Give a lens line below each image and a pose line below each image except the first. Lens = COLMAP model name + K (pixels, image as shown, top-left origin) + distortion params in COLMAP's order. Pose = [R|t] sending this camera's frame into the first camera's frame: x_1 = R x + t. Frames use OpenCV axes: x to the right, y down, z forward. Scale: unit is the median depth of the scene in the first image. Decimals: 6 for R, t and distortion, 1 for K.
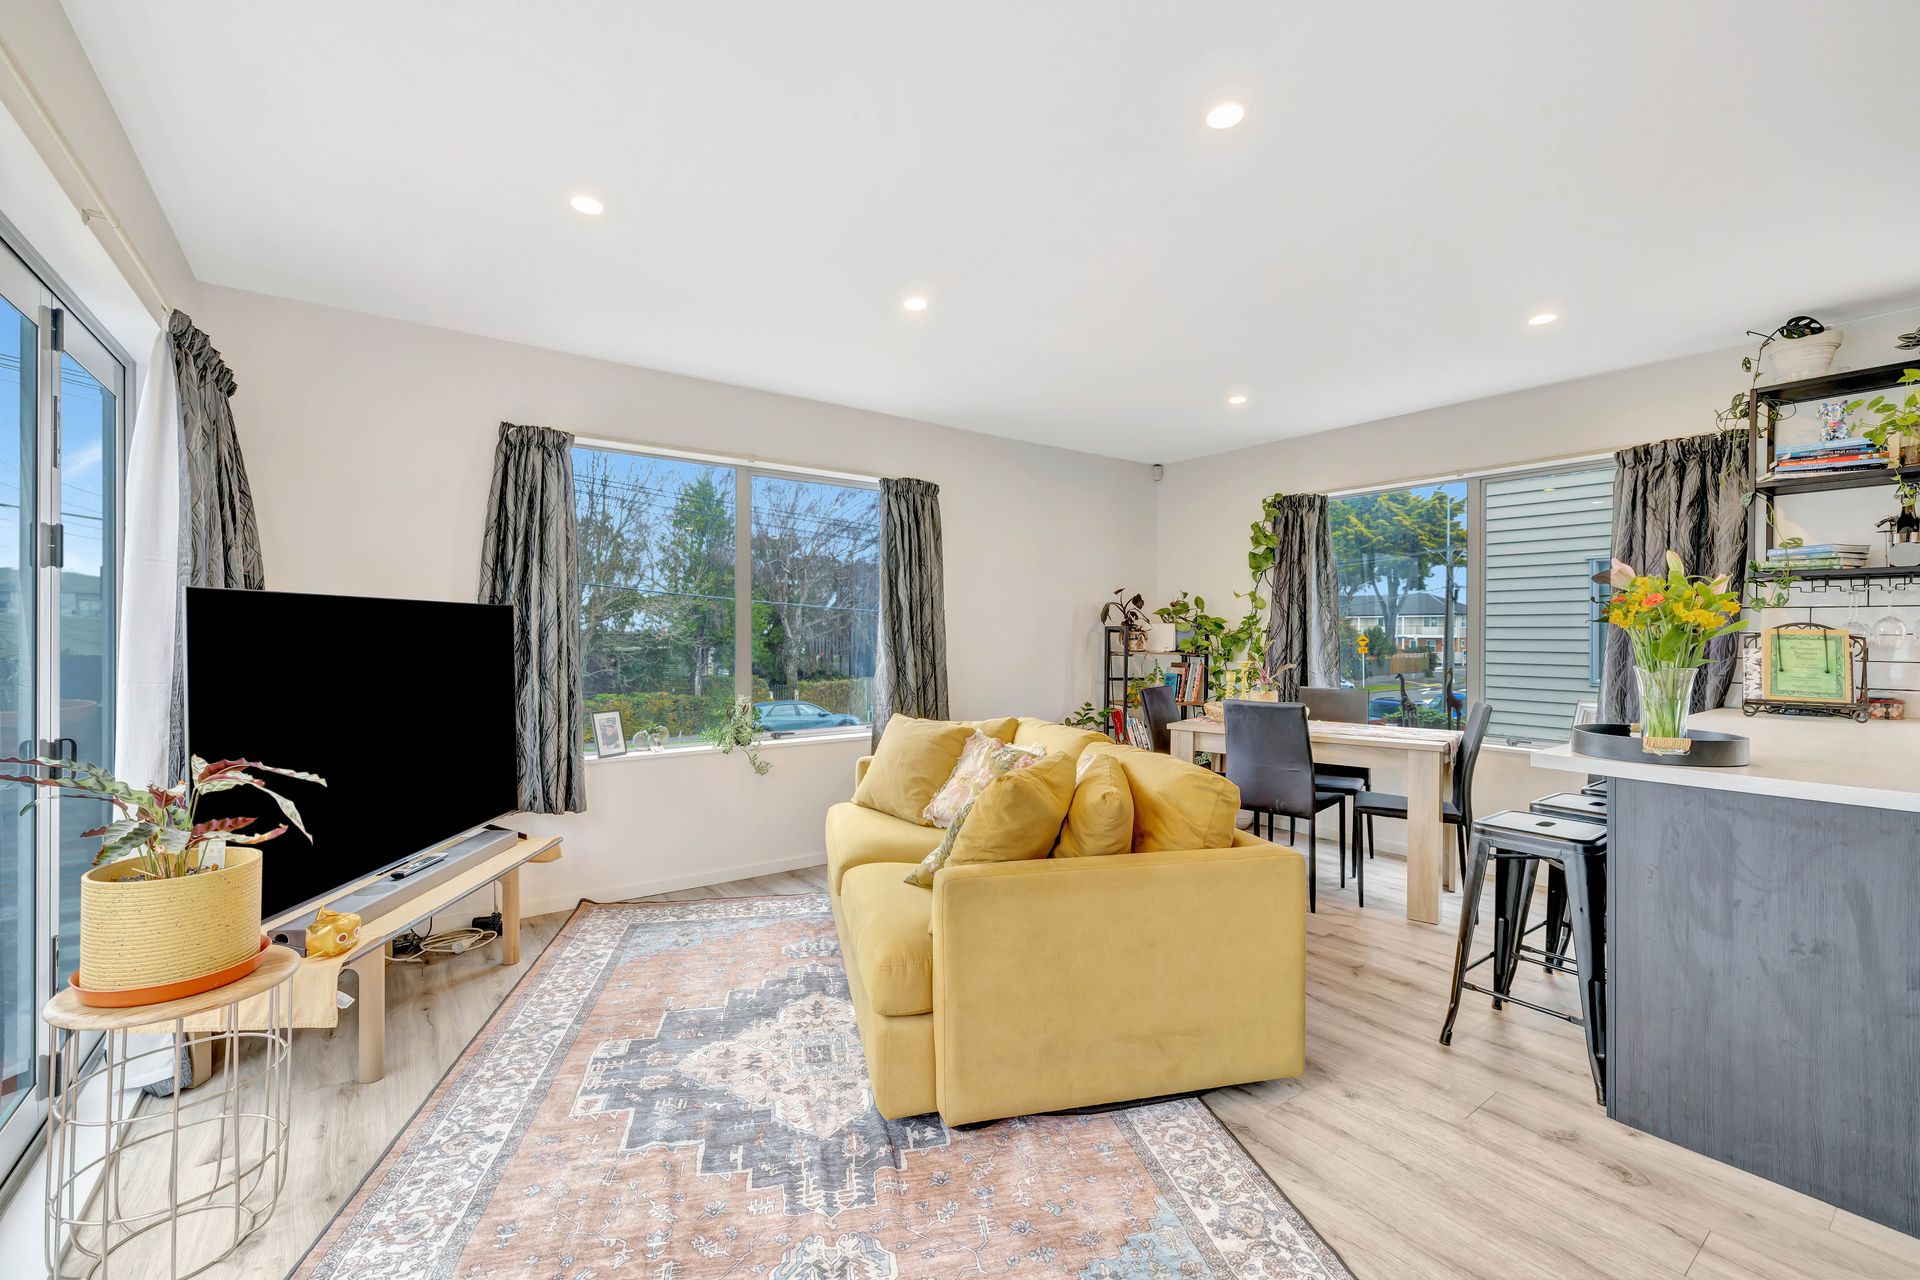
lens RADIAL K [[804.0, 0, 956.6], [0, 804.0, 631.3], [0, 0, 1]] dist [-0.001309, -0.000136]
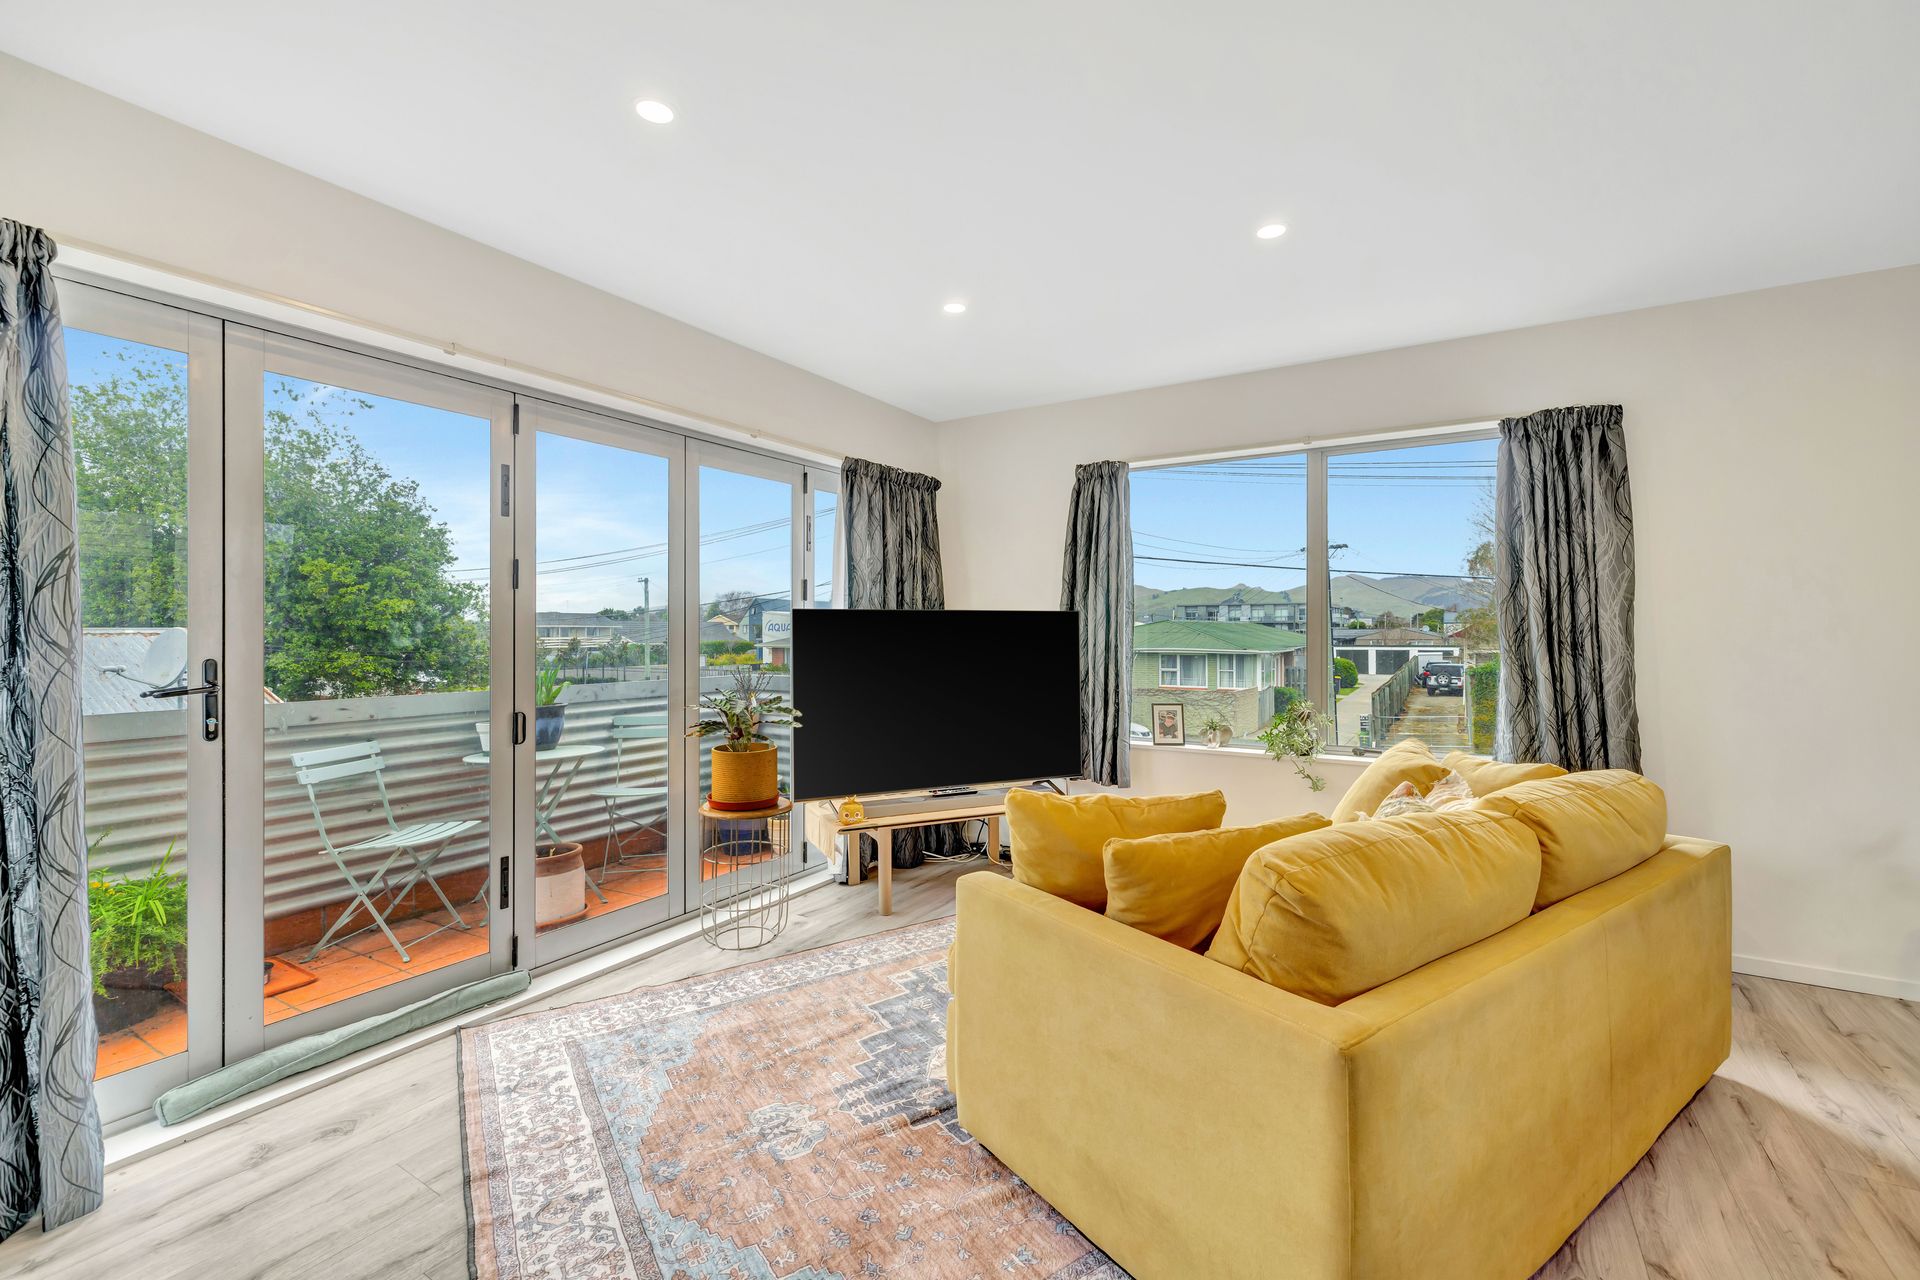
lens RADIAL K [[804.0, 0, 956.6], [0, 804.0, 631.3], [0, 0, 1]] dist [-0.001309, -0.000136]
pose [[0.365681, -0.002094, -0.930738, 0.850162], [0.002972, 0.999995, -0.001083, 0.000331], [0.930736, -0.002370, 0.365685, 0.580849]]
